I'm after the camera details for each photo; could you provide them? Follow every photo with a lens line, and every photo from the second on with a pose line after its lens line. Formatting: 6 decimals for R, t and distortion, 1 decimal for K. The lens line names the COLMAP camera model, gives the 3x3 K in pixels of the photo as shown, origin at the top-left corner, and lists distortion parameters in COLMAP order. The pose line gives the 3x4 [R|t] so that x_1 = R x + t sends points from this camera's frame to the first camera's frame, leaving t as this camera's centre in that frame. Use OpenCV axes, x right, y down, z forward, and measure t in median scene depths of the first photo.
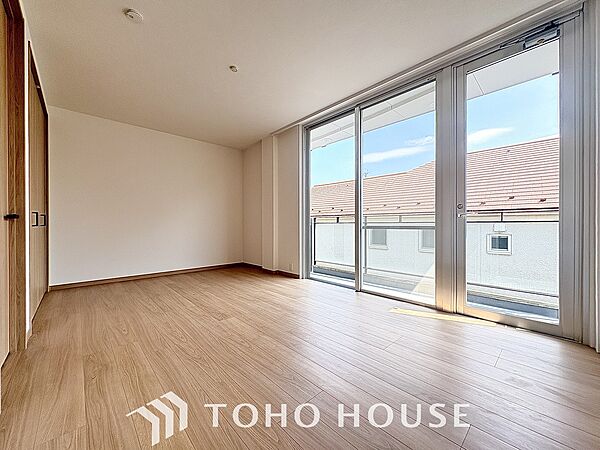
lens RADIAL K [[240.7, 0, 300.0], [0, 240.7, 225.0], [0, 0, 1]] dist [0.000791, 0.000269]
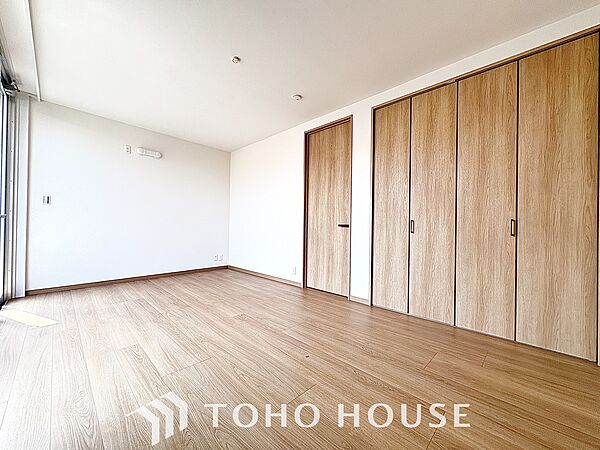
lens RADIAL K [[240.7, 0, 300.0], [0, 240.7, 225.0], [0, 0, 1]] dist [0.000791, 0.000269]
pose [[-0.999154, -0.012820, -0.039063, -0.341556], [-0.012826, 0.999918, -0.000106, -0.013629], [0.039061, 0.000395, -0.999237, 1.330723]]
